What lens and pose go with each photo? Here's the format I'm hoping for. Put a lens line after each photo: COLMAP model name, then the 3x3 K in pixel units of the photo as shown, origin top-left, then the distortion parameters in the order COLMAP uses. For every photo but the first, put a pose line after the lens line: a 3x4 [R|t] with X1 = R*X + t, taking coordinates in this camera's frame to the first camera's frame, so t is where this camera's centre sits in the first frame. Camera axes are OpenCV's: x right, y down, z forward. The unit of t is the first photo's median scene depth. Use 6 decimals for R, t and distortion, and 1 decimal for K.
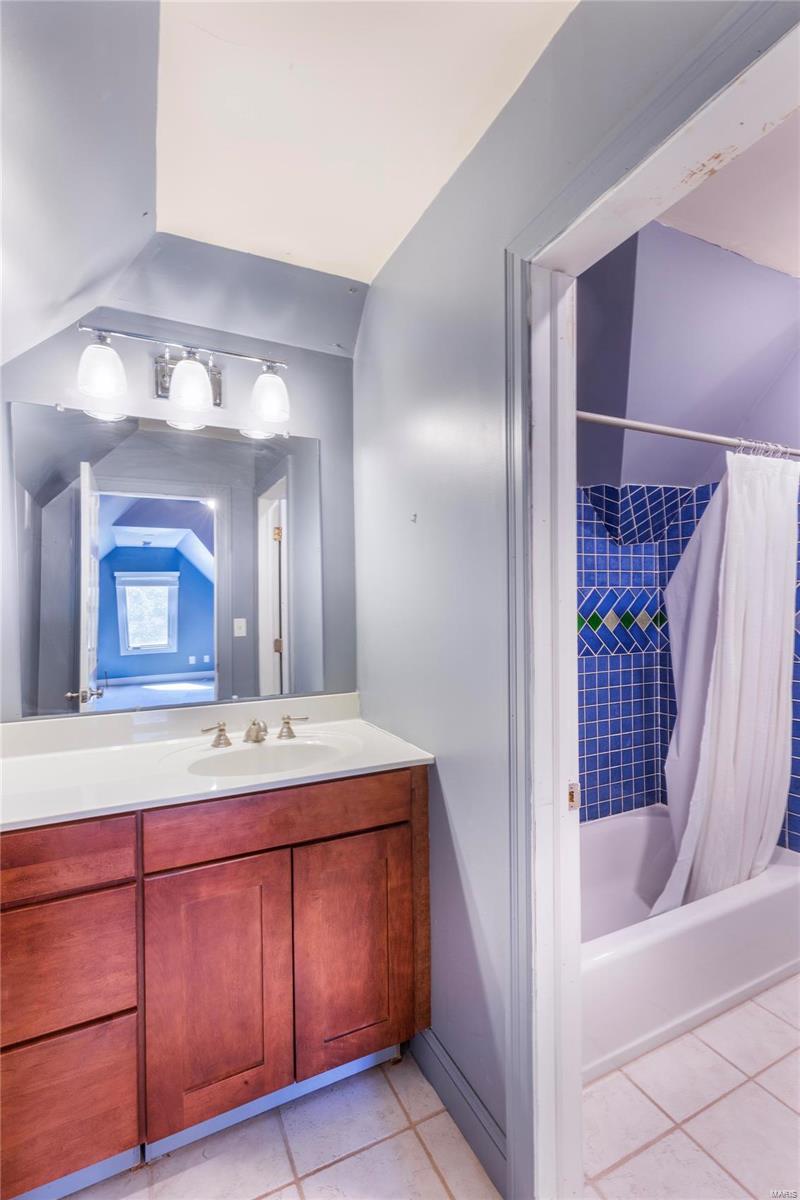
lens RADIAL K [[542.3, 0, 403.8], [0, 542.3, 614.8], [0, 0, 1]] dist [0.005535, -0.001245]
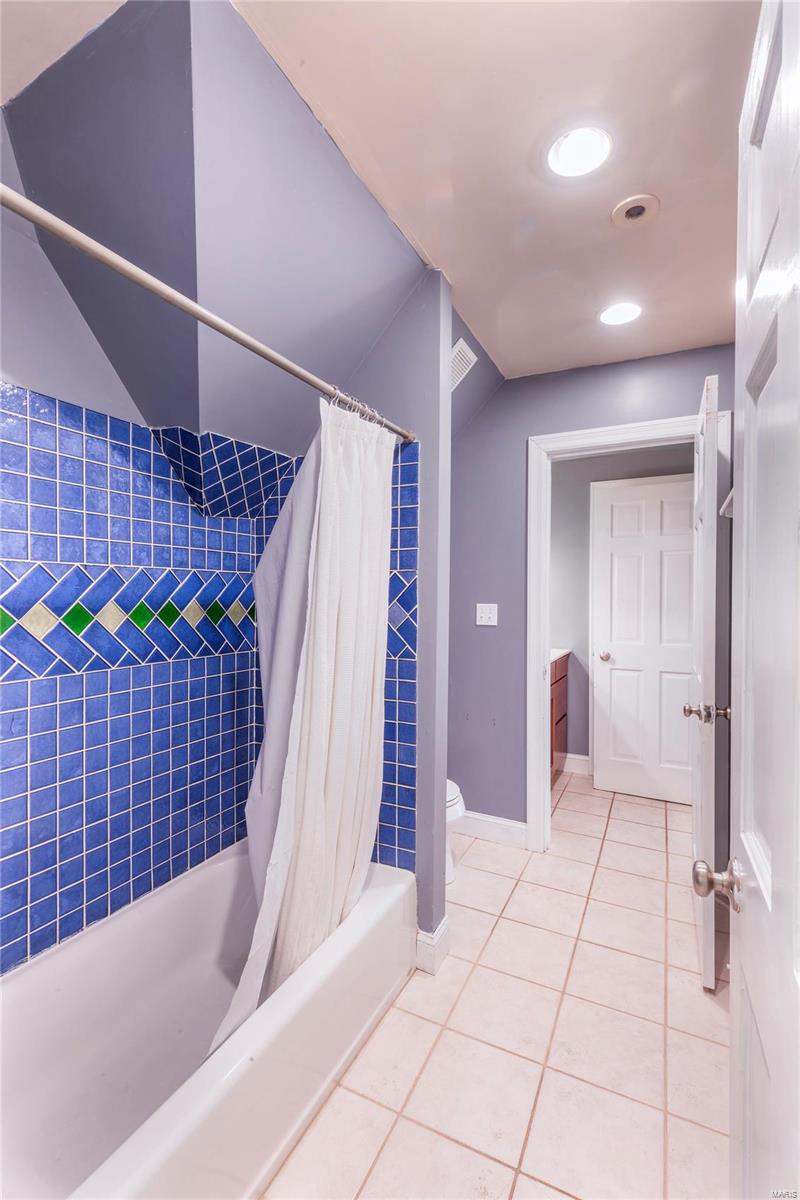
lens RADIAL K [[542.3, 0, 398.9], [0, 542.3, 602.7], [0, 0, 1]] dist [0.005535, -0.001245]
pose [[0.798345, 0.013733, 0.602043, 0.157320], [-0.010265, 0.999905, -0.009197, 0.000198], [-0.602112, 0.001162, 0.798411, 0.222283]]
